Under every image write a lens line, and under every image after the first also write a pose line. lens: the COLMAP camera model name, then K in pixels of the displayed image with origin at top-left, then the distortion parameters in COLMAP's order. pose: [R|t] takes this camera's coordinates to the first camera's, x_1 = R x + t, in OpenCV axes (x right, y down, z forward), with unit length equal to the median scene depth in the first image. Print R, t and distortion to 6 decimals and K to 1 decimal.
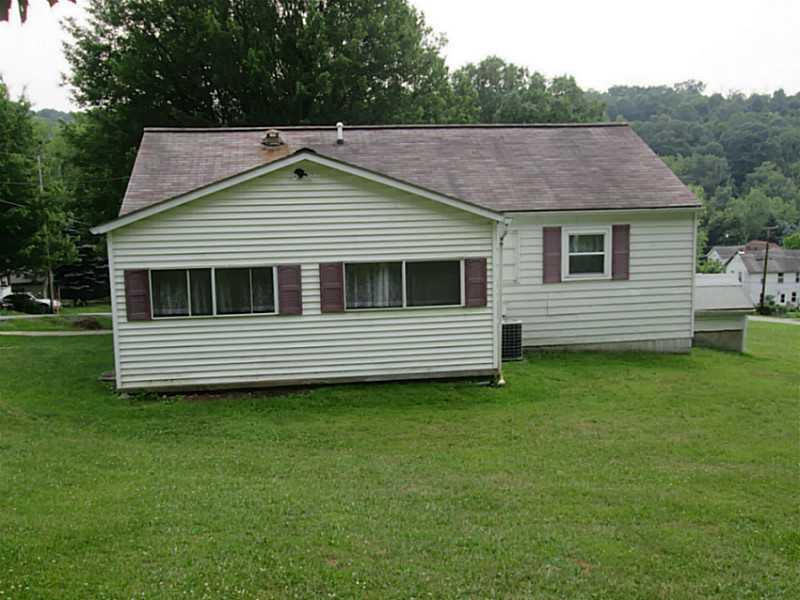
lens RADIAL K [[798.5, 0, 402.3], [0, 798.5, 298.8], [0, 0, 1]] dist [-0.072426, 0.000000]
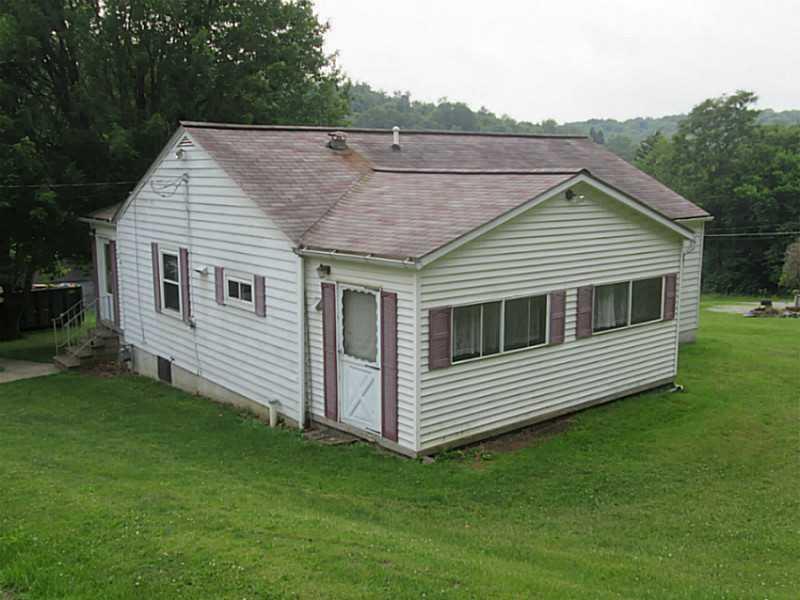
lens RADIAL K [[798.5, 0, 401.3], [0, 798.5, 302.3], [0, 0, 1]] dist [-0.072426, 0.000000]
pose [[0.866083, -0.064645, 0.495703, -0.760048], [0.051504, 0.997866, 0.040145, -0.076156], [-0.497240, -0.009238, 0.867564, 0.271967]]
